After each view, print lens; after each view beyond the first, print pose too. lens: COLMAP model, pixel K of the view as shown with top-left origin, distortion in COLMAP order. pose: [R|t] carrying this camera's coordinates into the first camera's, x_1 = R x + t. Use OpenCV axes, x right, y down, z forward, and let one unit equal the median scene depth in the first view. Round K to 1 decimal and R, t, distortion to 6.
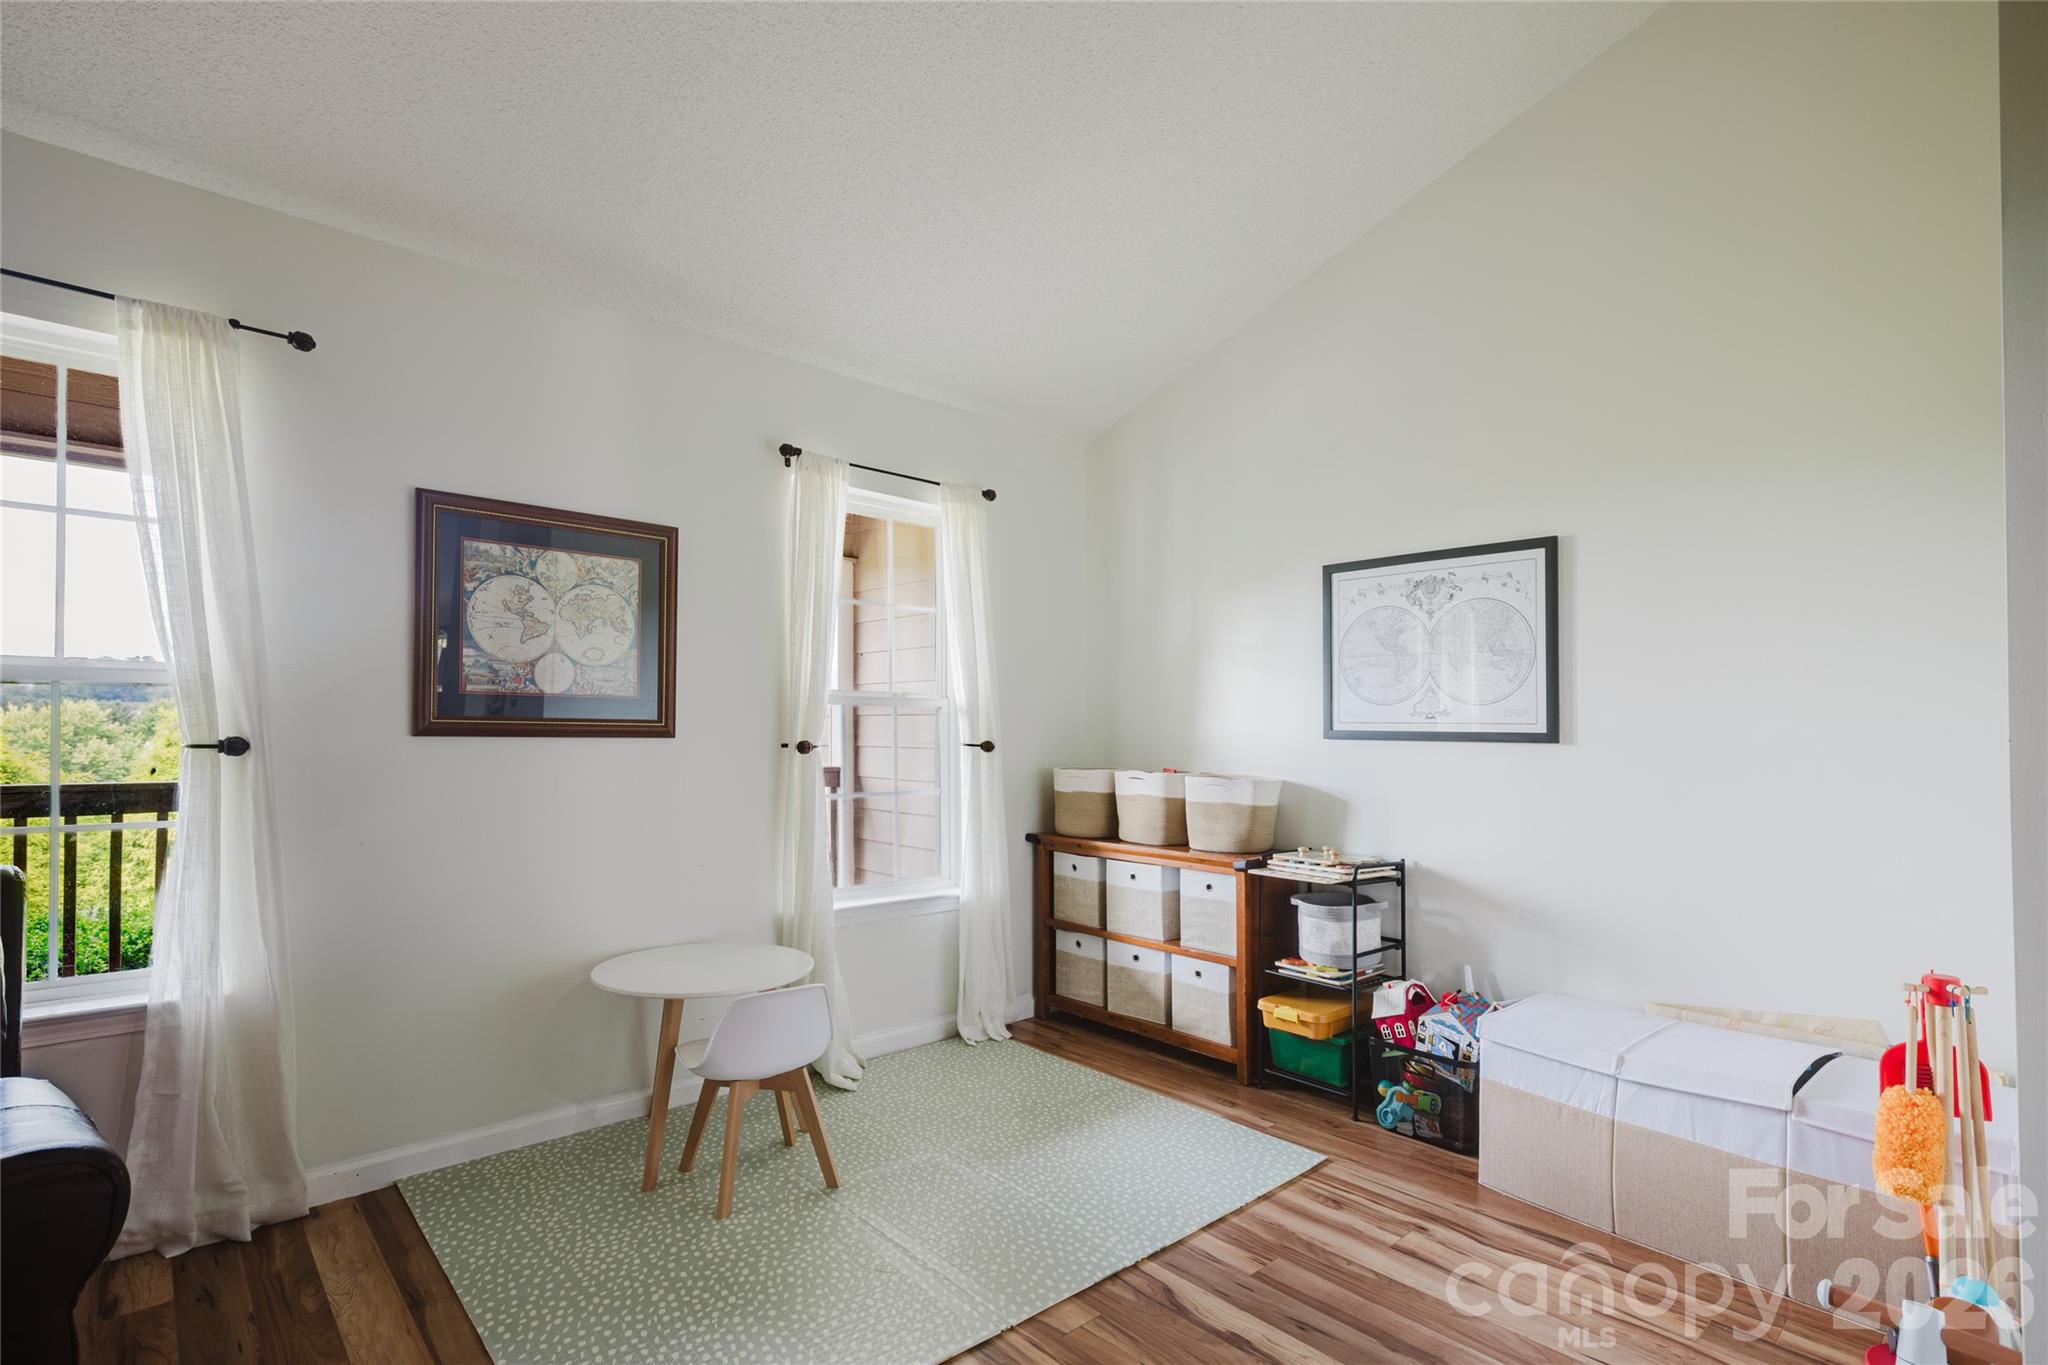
lens RADIAL K [[989.0, 0, 996.2], [0, 989.0, 719.1], [0, 0, 1]] dist [0.001579, 0.000692]
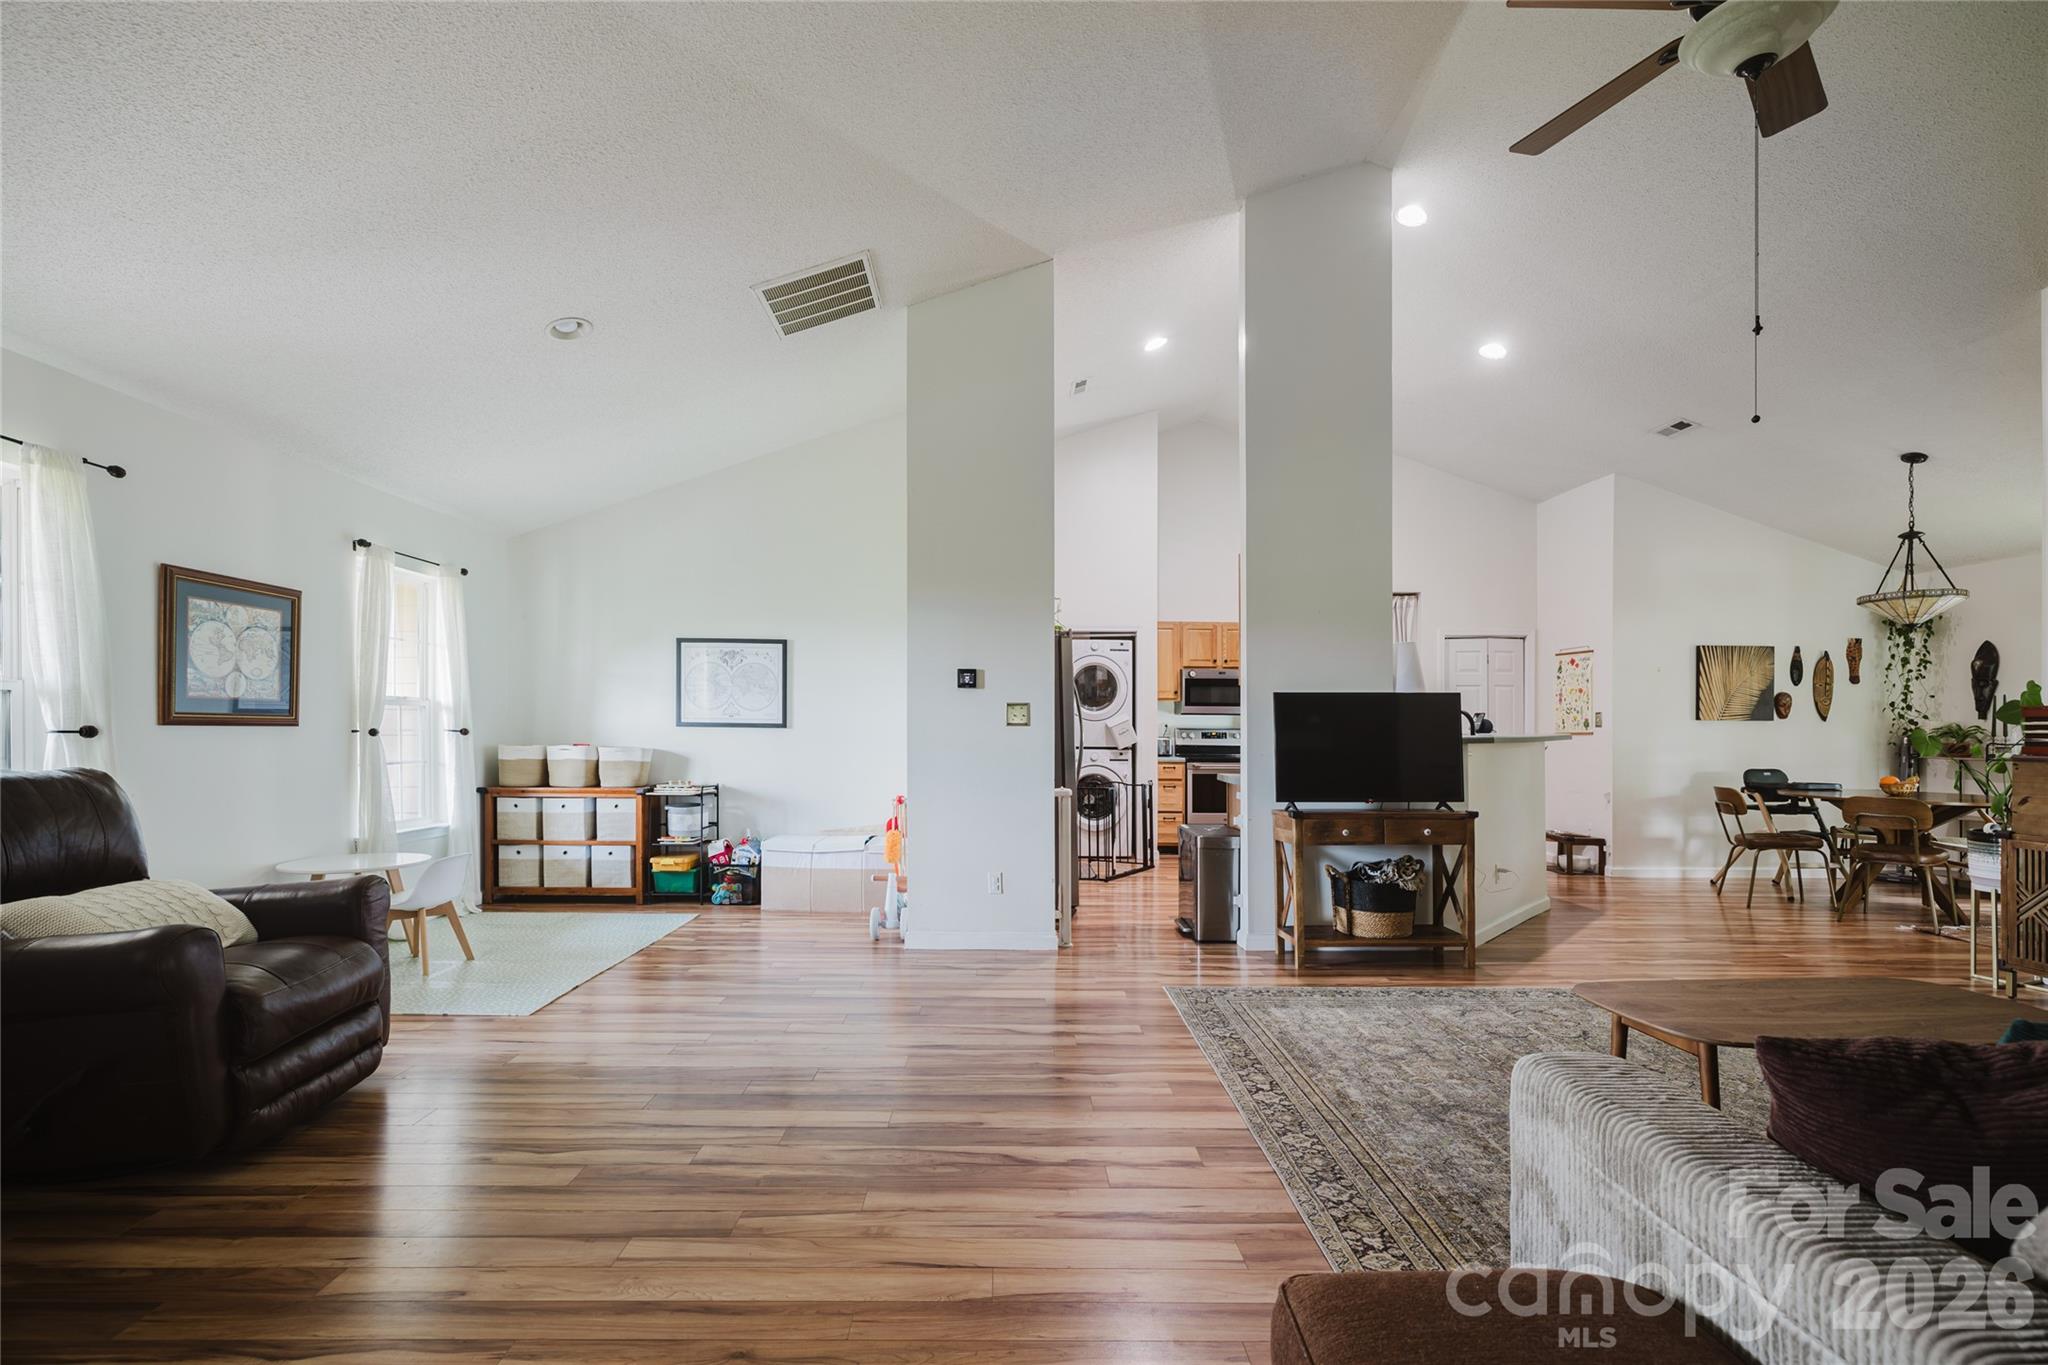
lens RADIAL K [[905.4, 0, 1022.3], [0, 905.4, 721.4], [0, 0, 1]] dist [0.000781, 0.000070]
pose [[0.652445, 0.002417, 0.757832, -0.615741], [-0.012165, 0.999899, 0.007284, -0.012011], [-0.757738, -0.013971, 0.652409, -0.731906]]
